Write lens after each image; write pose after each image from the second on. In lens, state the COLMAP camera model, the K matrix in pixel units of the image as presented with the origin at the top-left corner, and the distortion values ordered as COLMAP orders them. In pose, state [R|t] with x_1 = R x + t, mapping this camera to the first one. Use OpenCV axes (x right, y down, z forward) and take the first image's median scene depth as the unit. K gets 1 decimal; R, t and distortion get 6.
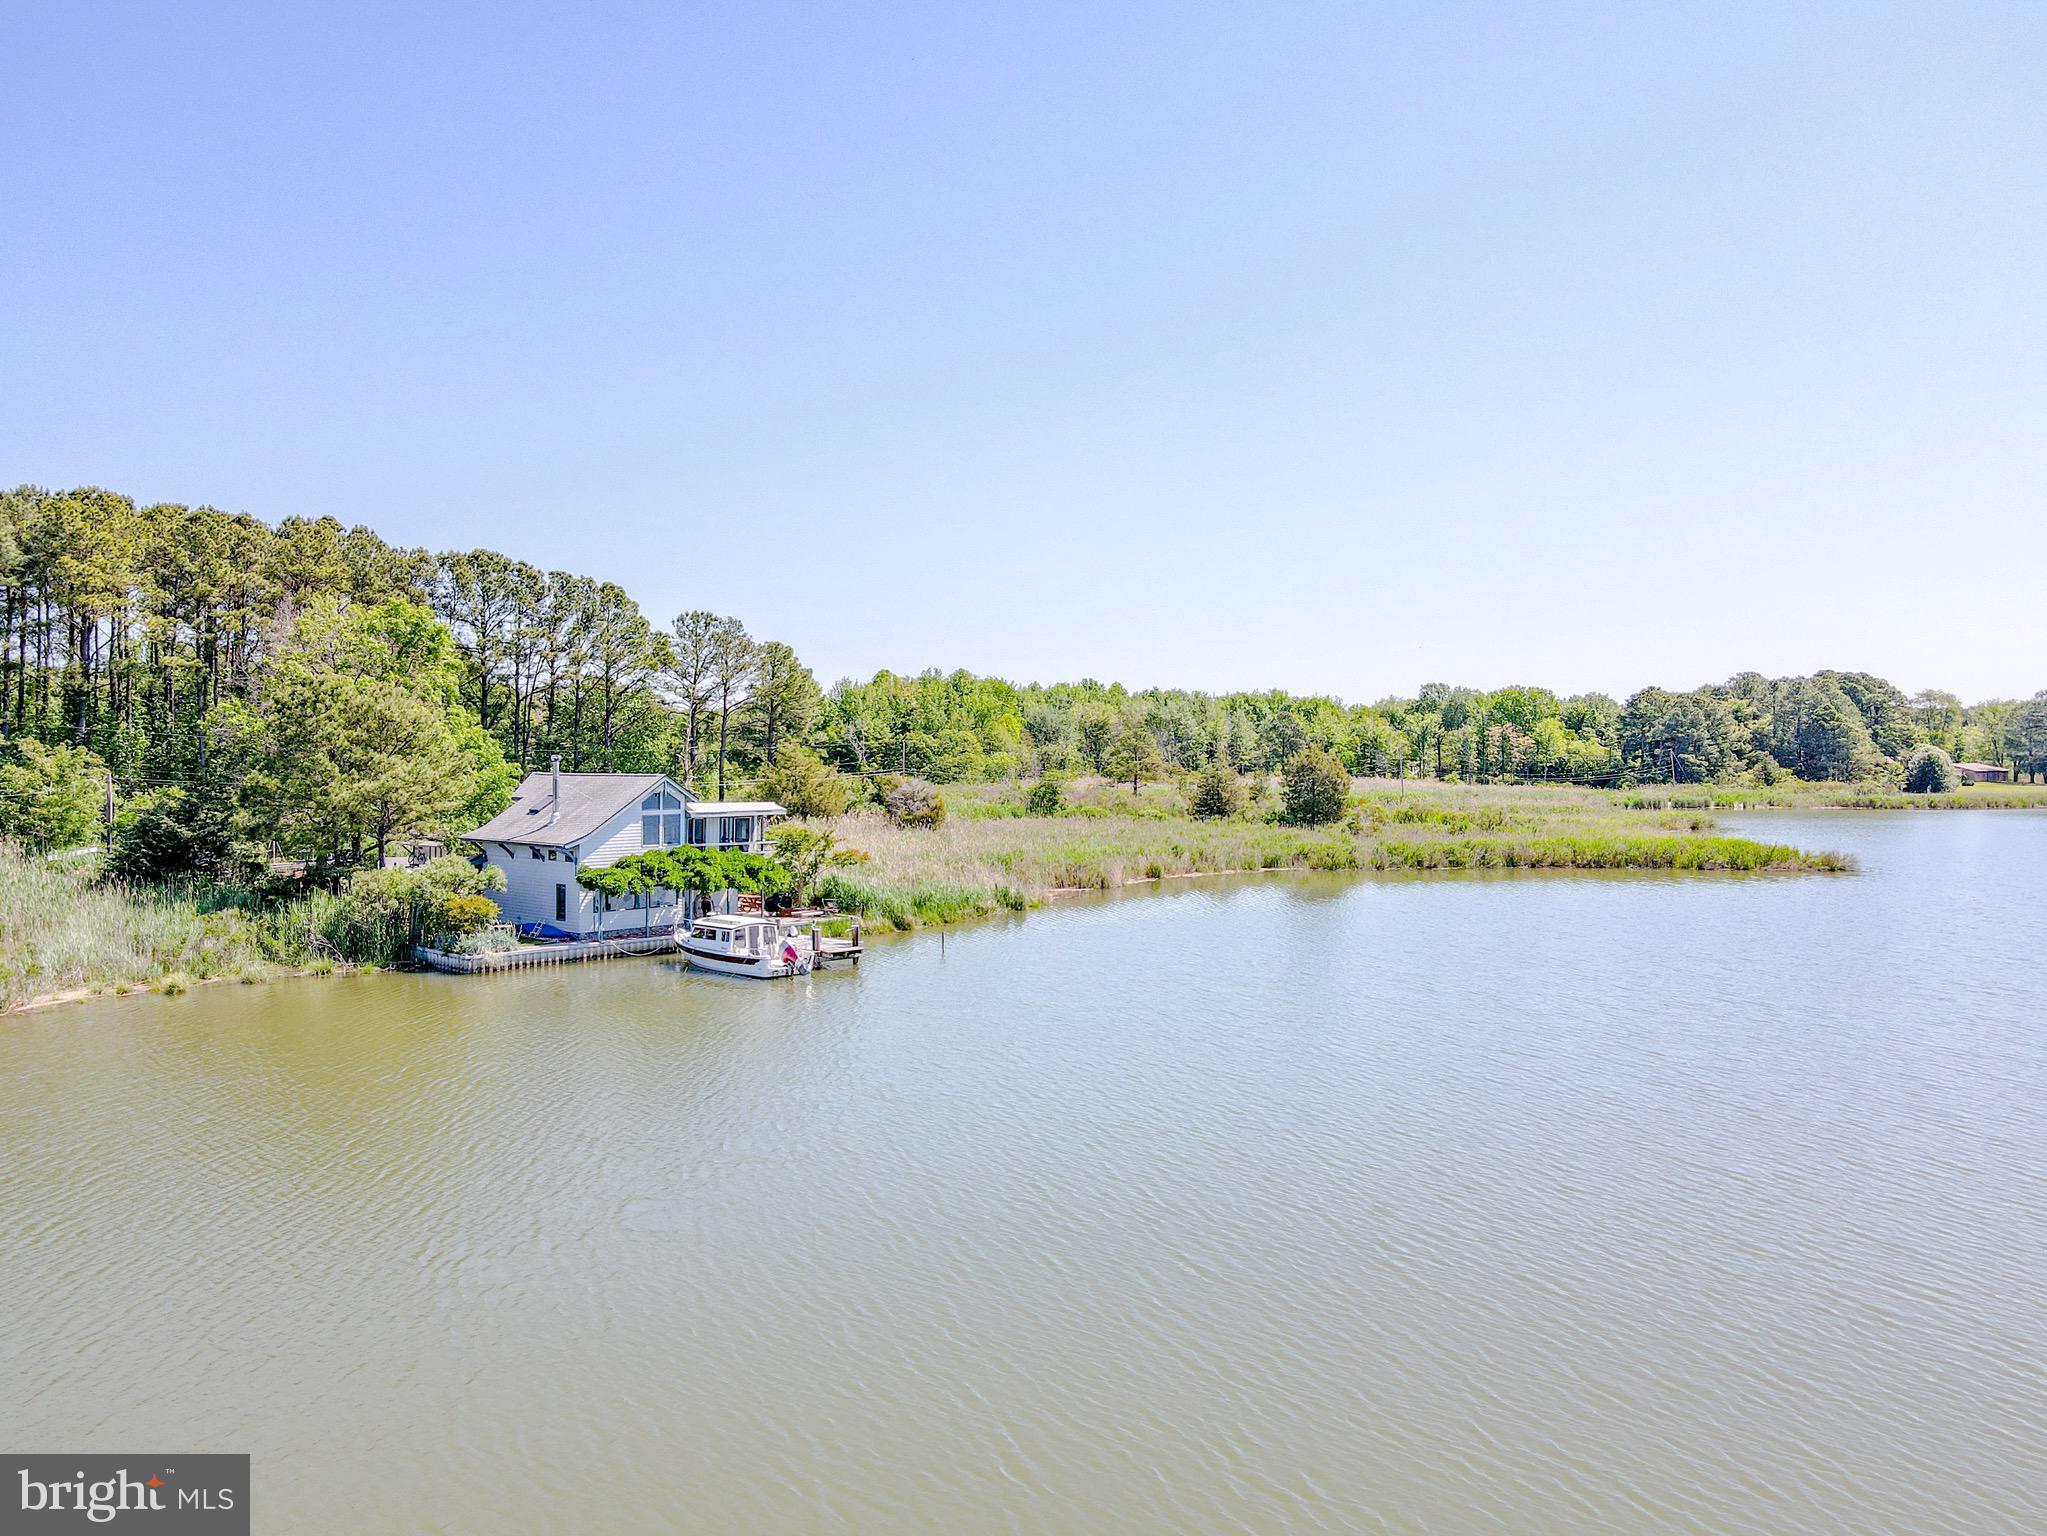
lens RADIAL K [[1502.2, 0, 1023.5], [0, 1502.2, 768.0], [0, 0, 1]] dist [-0.000434, 0.002703]
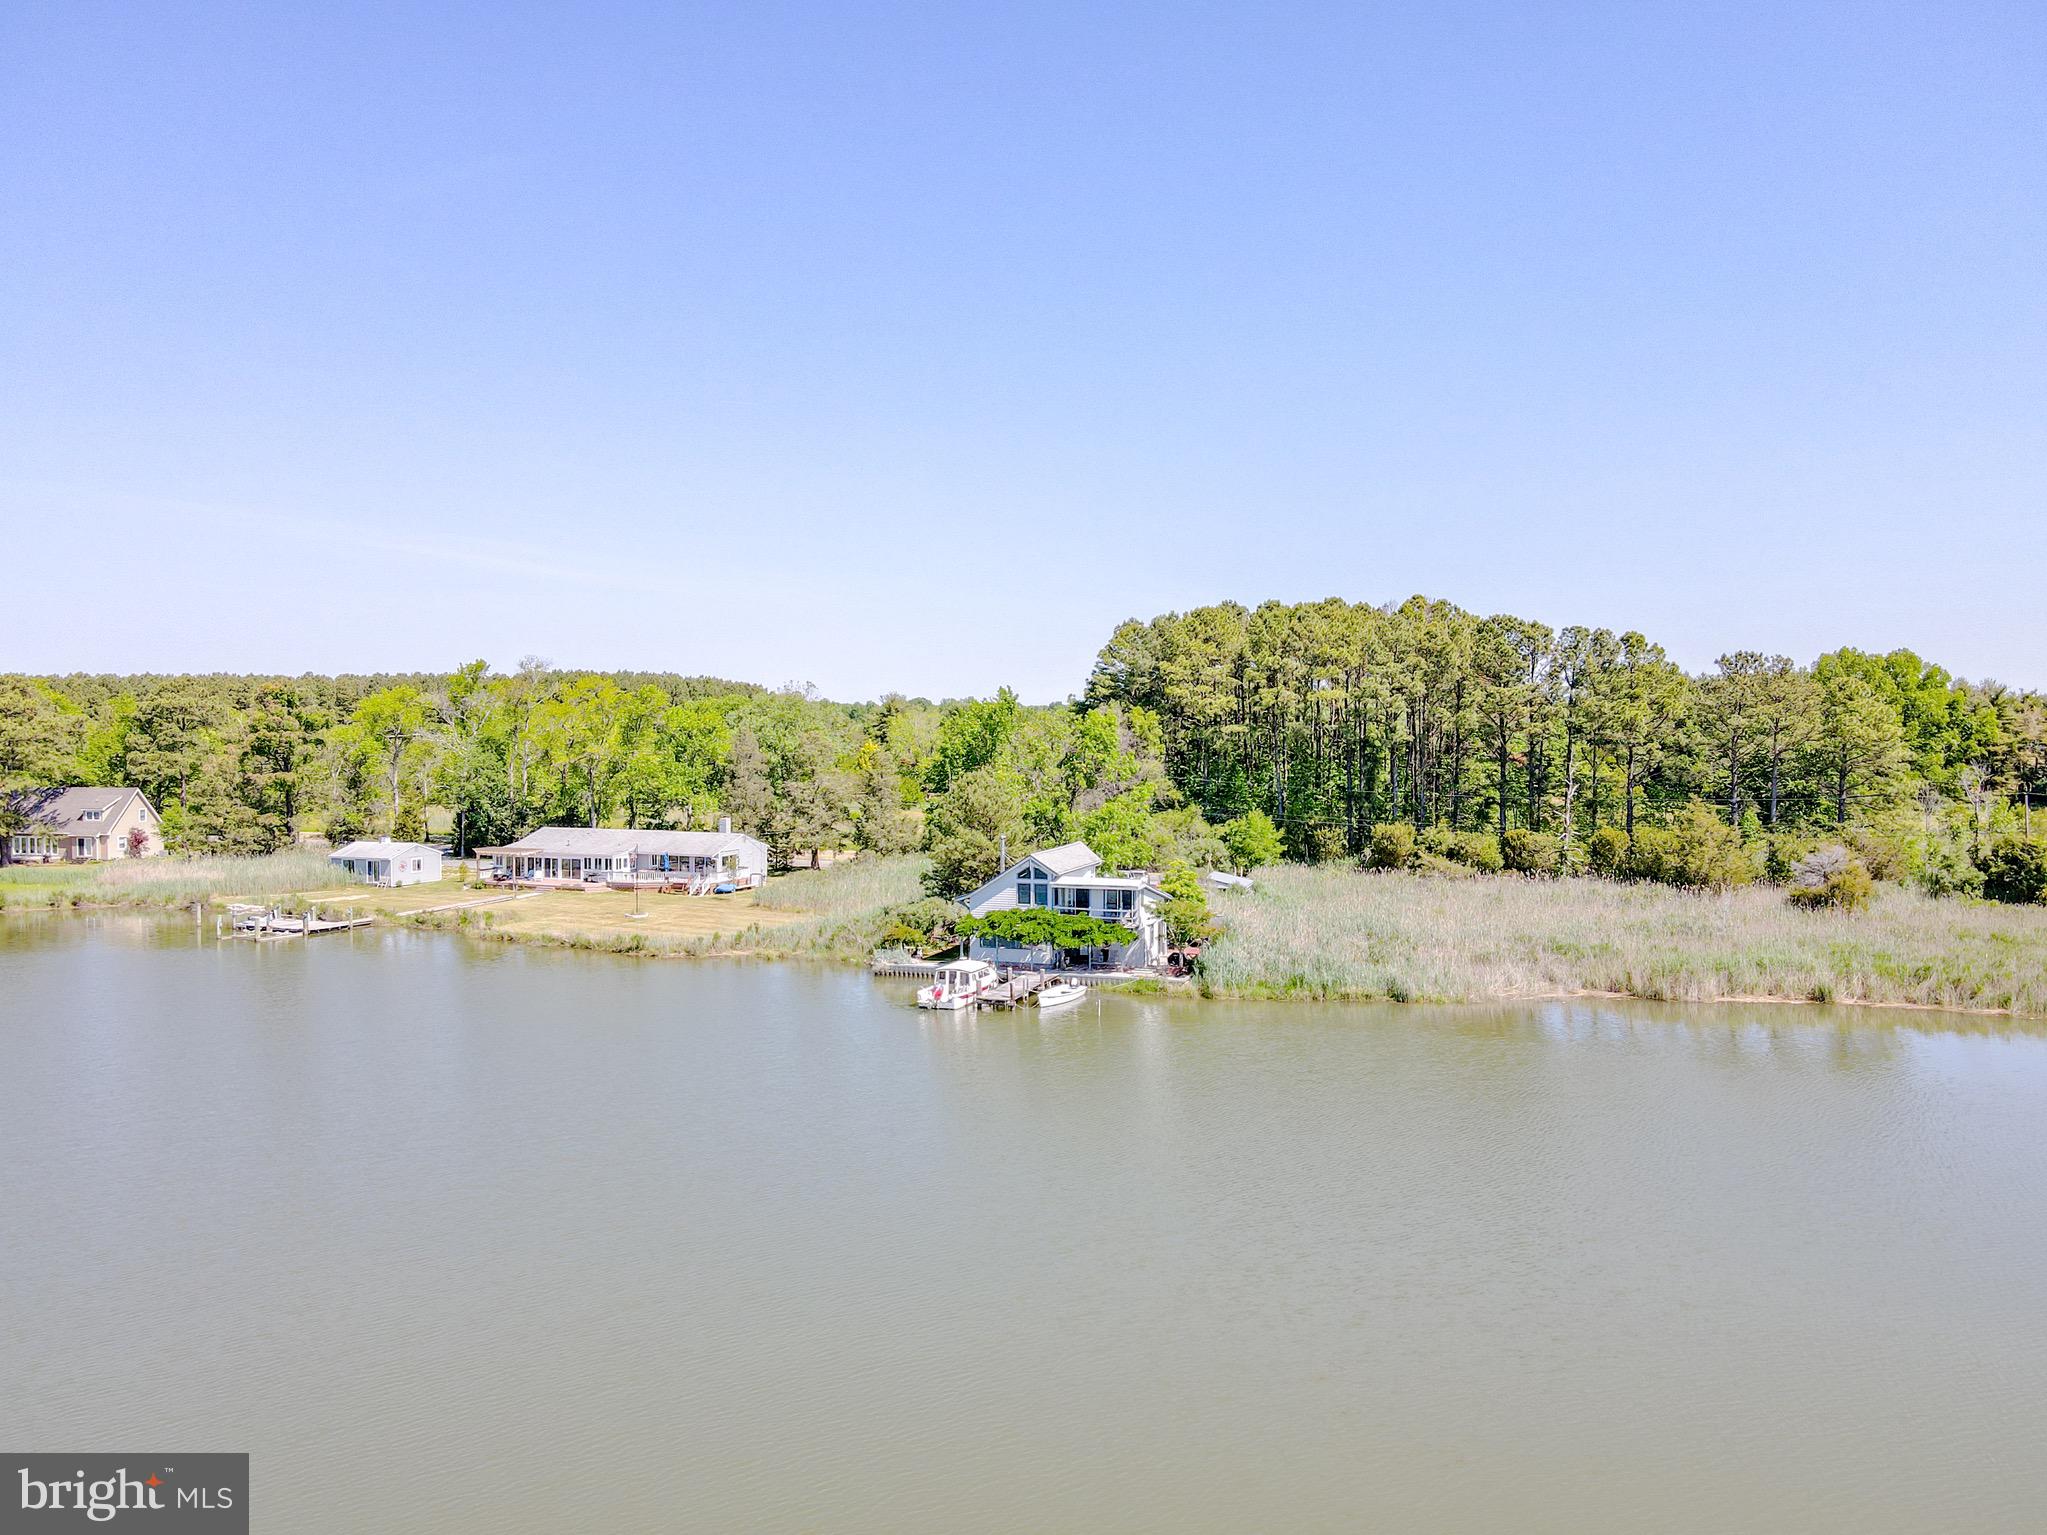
lens RADIAL K [[1502.2, 0, 1023.5], [0, 1502.2, 767.5], [0, 0, 1]] dist [-0.000434, 0.002703]
pose [[0.341017, 0.018273, -0.939880, 0.930004], [-0.009279, 0.999828, 0.016072, -0.085867], [0.940011, 0.003240, 0.341128, 0.479317]]
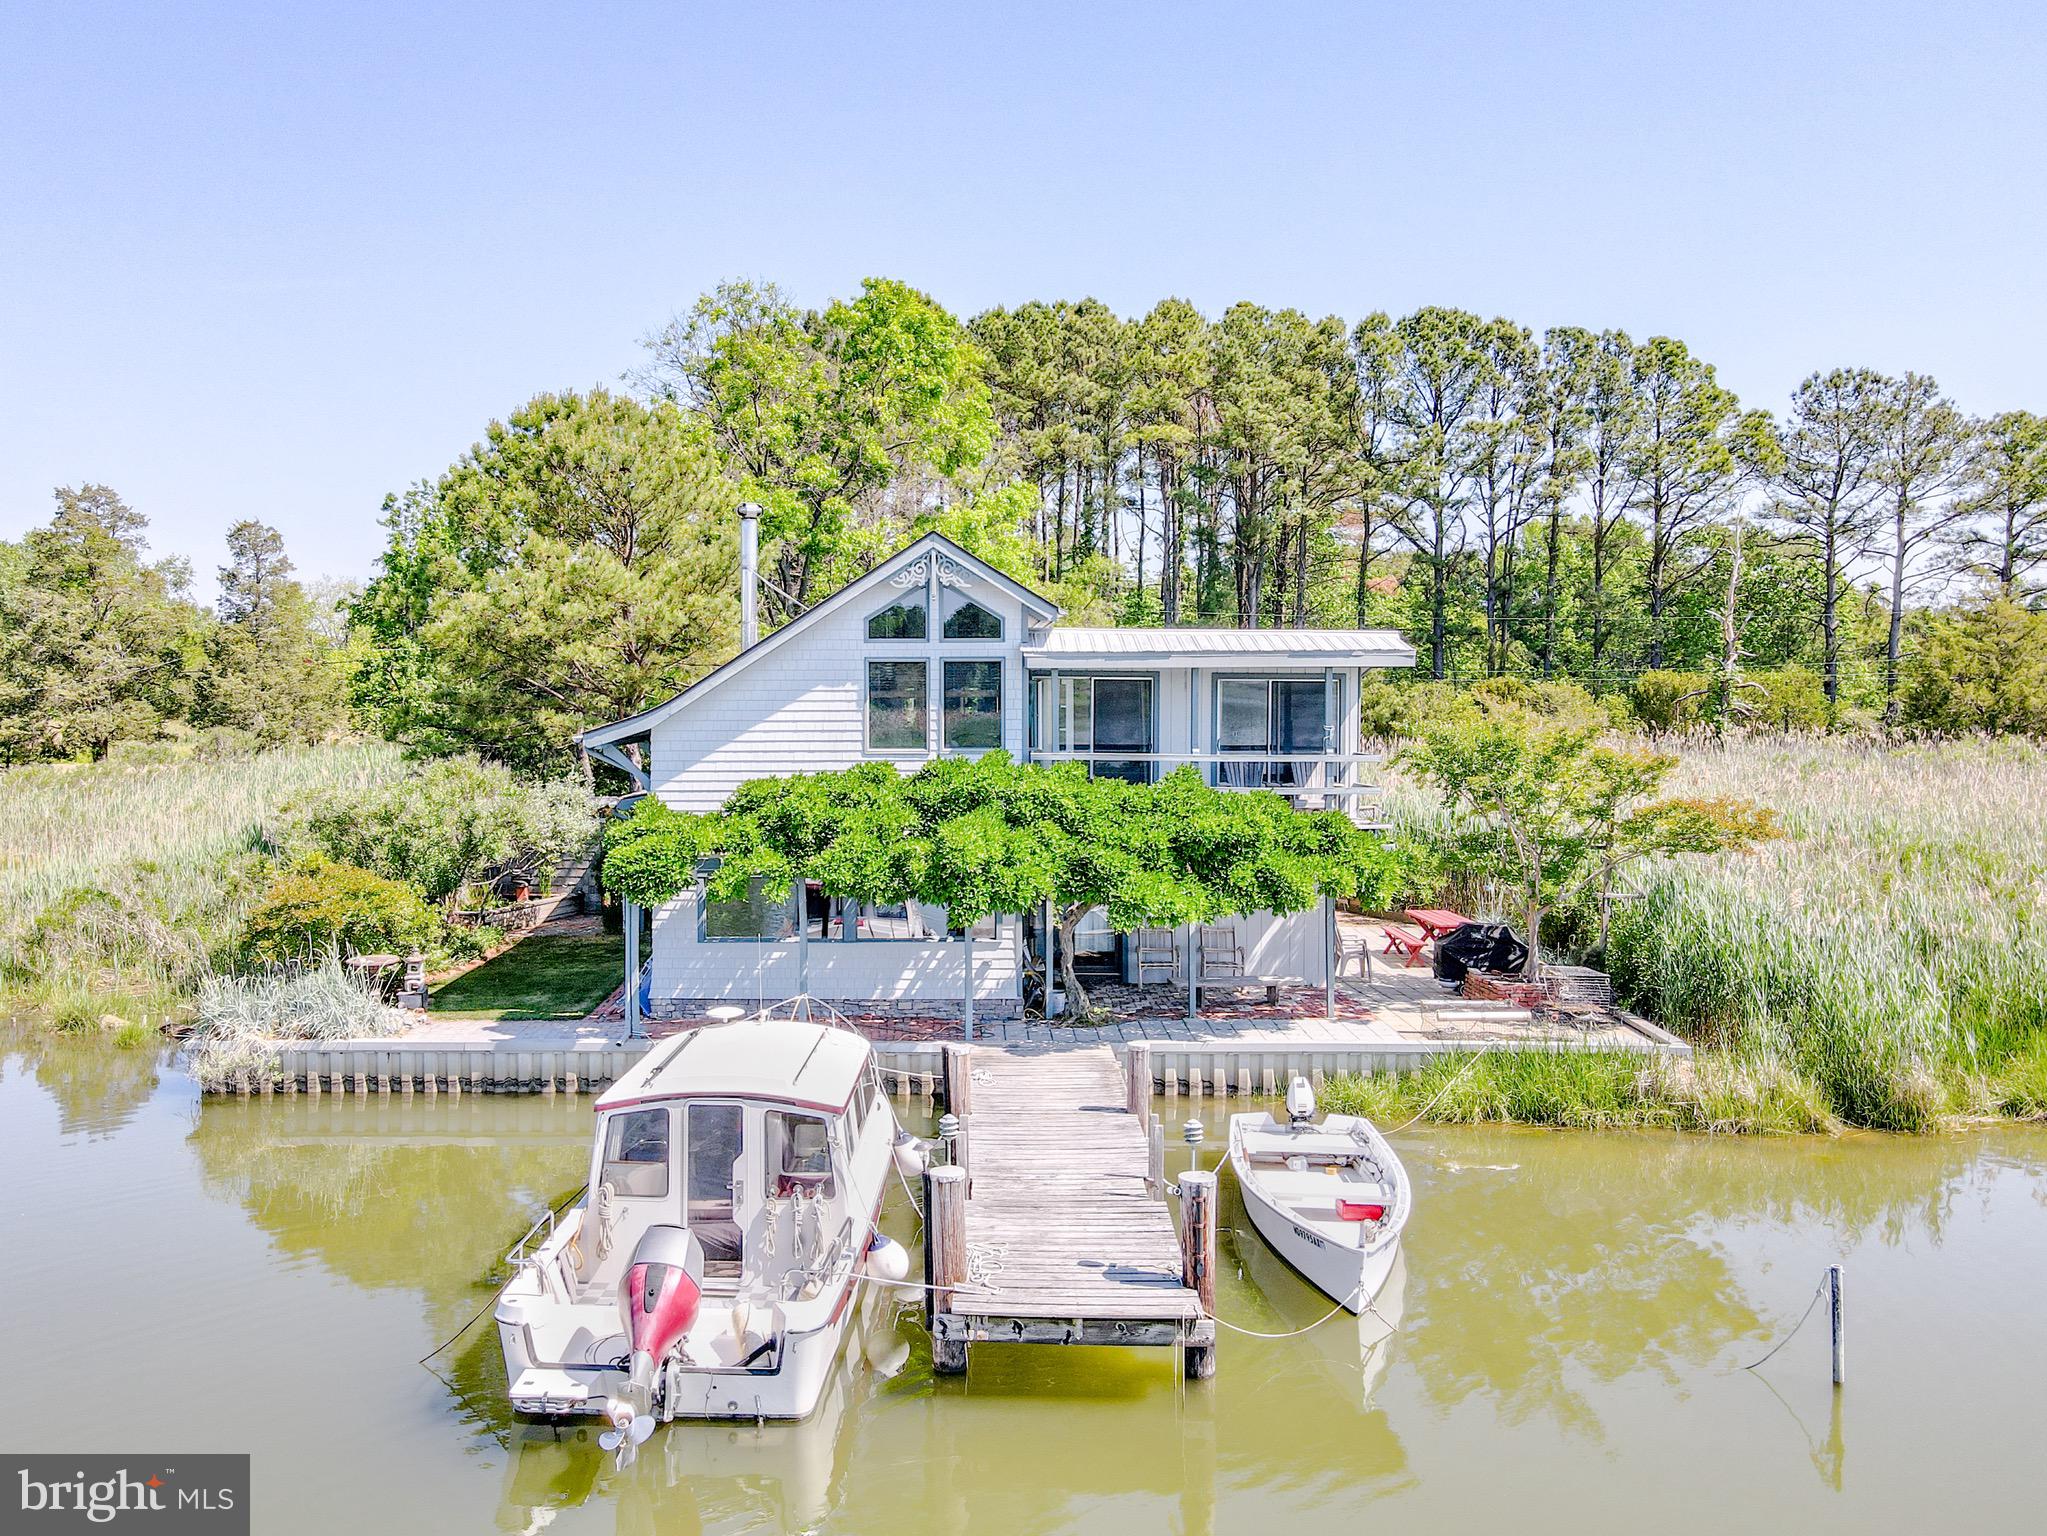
lens RADIAL K [[1502.2, 0, 1023.5], [0, 1502.2, 768.0], [0, 0, 1]] dist [-0.000434, 0.002703]
pose [[0.657542, 0.031237, -0.752770, 0.013348], [-0.001125, 0.999180, 0.040479, 0.037658], [0.753417, -0.025770, 0.657038, 0.725565]]
